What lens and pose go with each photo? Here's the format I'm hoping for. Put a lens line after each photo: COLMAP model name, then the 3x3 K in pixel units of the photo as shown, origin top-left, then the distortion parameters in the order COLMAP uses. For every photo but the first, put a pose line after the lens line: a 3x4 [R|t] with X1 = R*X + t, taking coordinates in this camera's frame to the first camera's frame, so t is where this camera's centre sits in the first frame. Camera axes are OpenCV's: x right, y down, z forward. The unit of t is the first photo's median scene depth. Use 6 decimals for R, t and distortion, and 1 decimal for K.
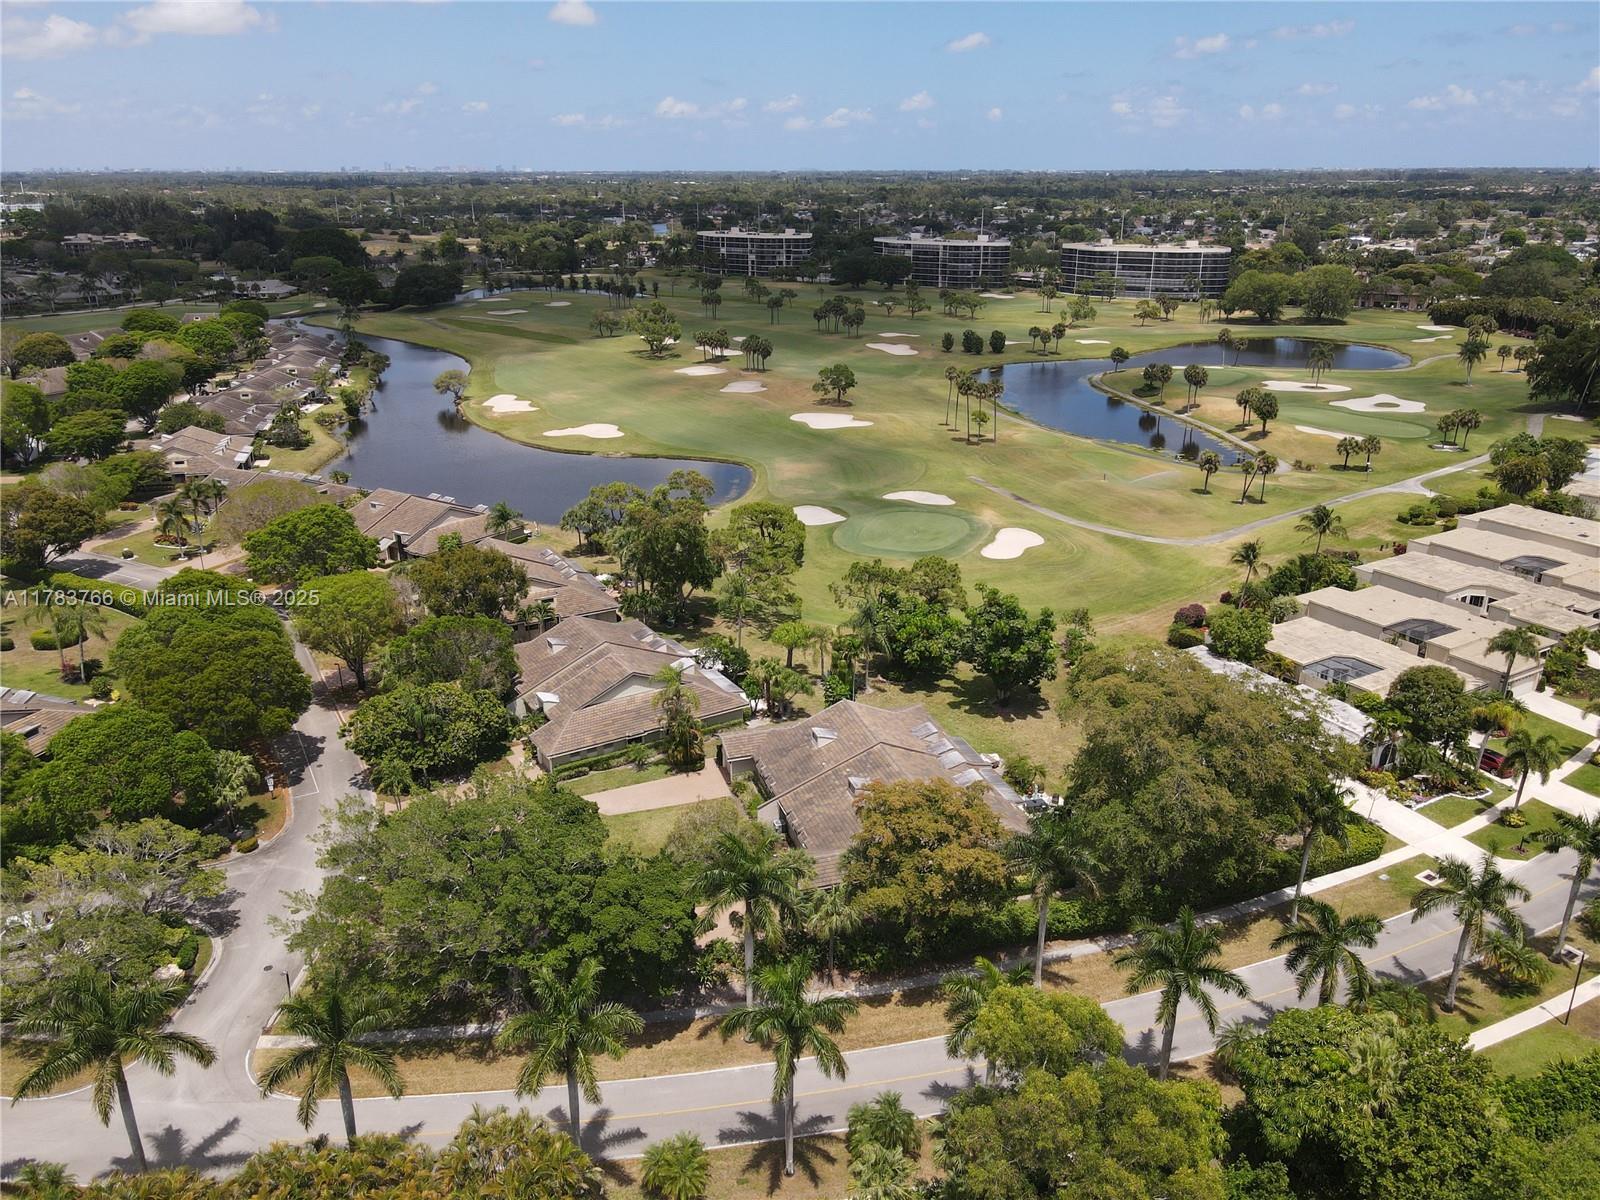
lens RADIAL K [[1177.2, 0, 804.8], [0, 1177.2, 585.1], [0, 0, 1]] dist [0.006863, 0.004151]
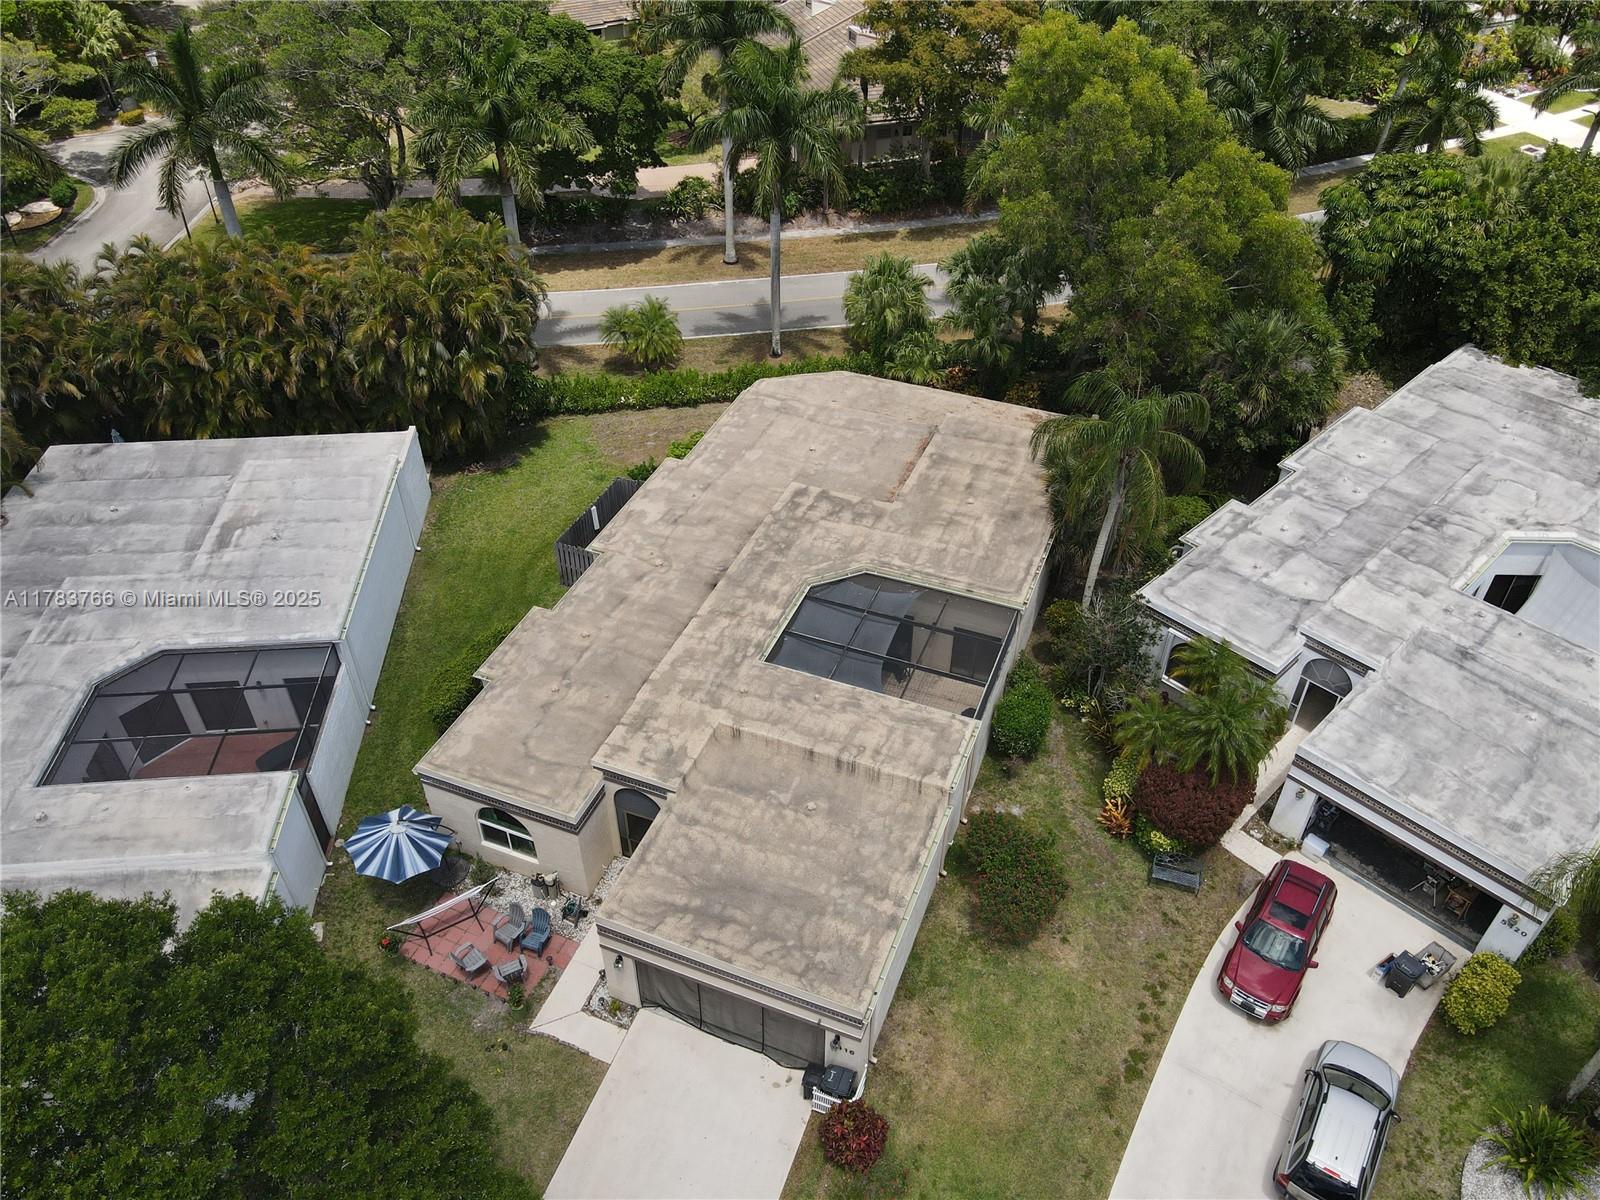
lens RADIAL K [[1177.2, 0, 807.5], [0, 1177.2, 594.5], [0, 0, 1]] dist [0.006863, 0.004151]
pose [[0.999937, 0.004707, 0.010218, 0.001035], [-0.007891, 0.940839, 0.338762, 0.193182], [-0.008019, -0.338821, 0.940817, 0.069241]]
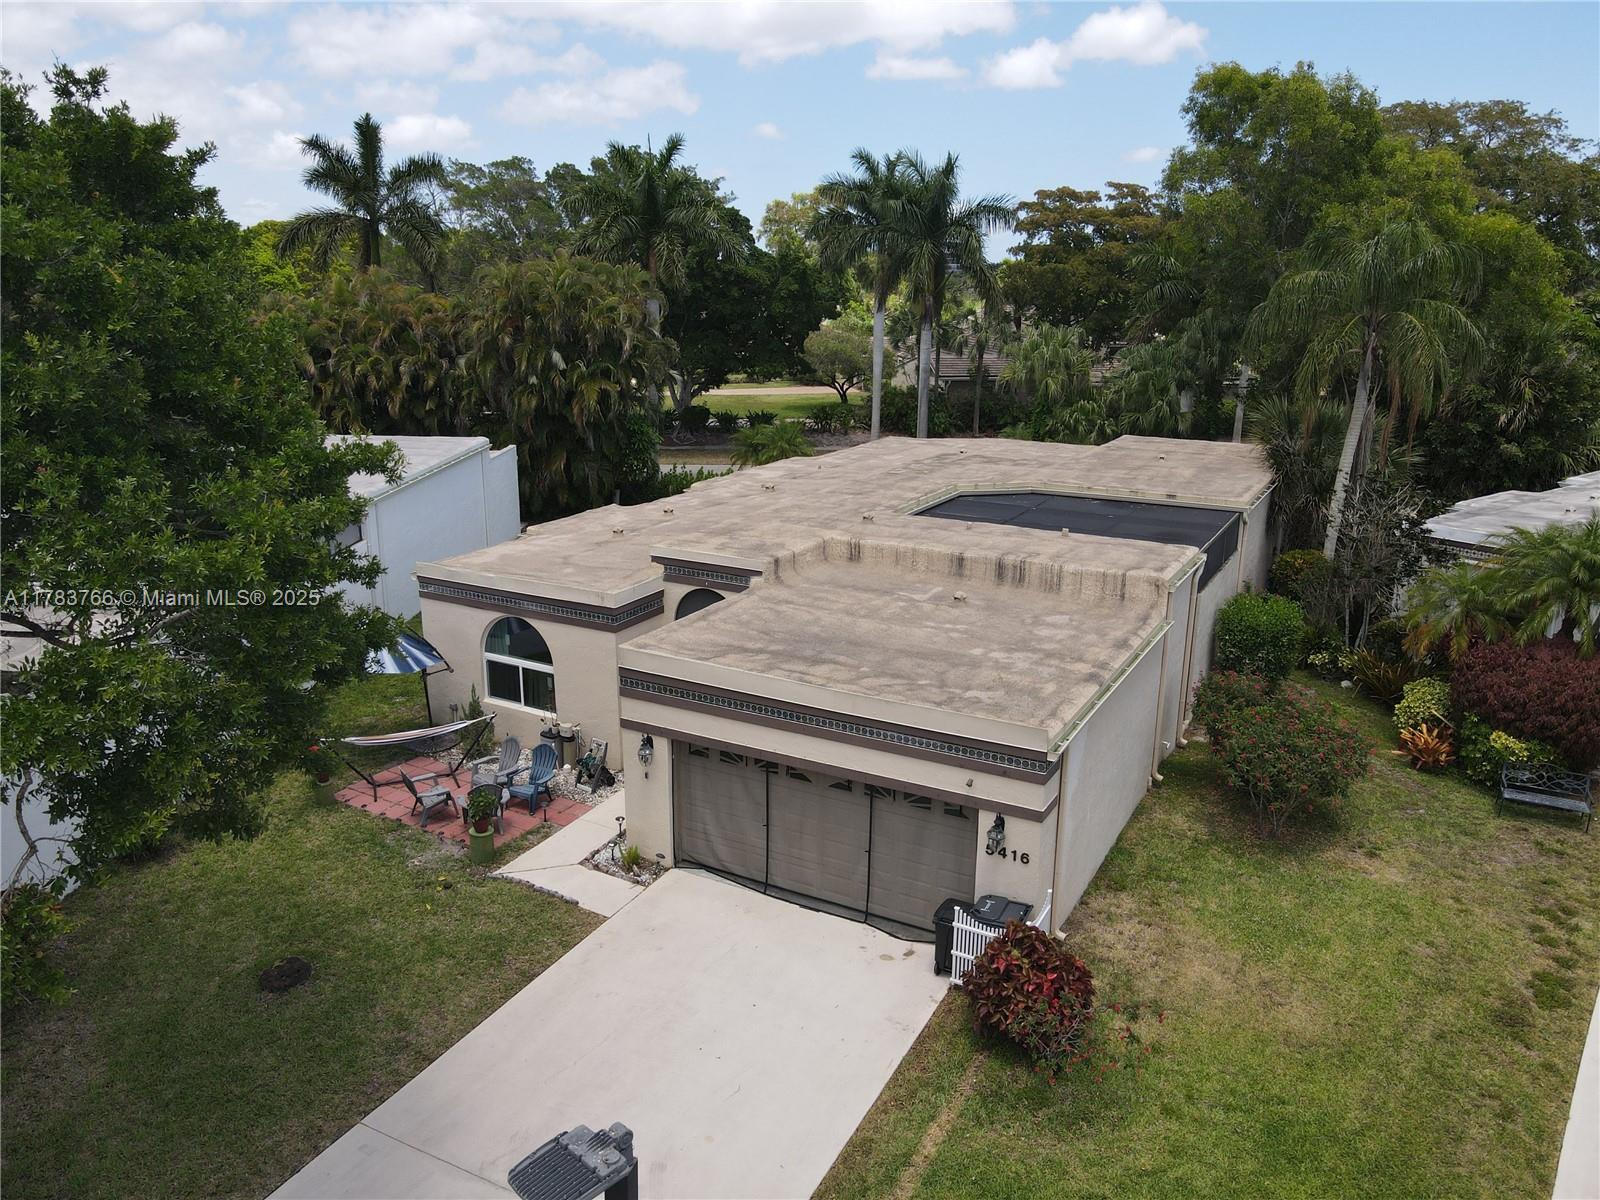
lens RADIAL K [[1177.2, 0, 799.6], [0, 1177.2, 598.2], [0, 0, 1]] dist [0.006863, 0.004151]
pose [[0.992105, 0.047590, -0.116031, 0.001630], [-0.056373, 0.995692, -0.073622, 0.371497], [0.112028, 0.079582, 0.990513, 0.133457]]
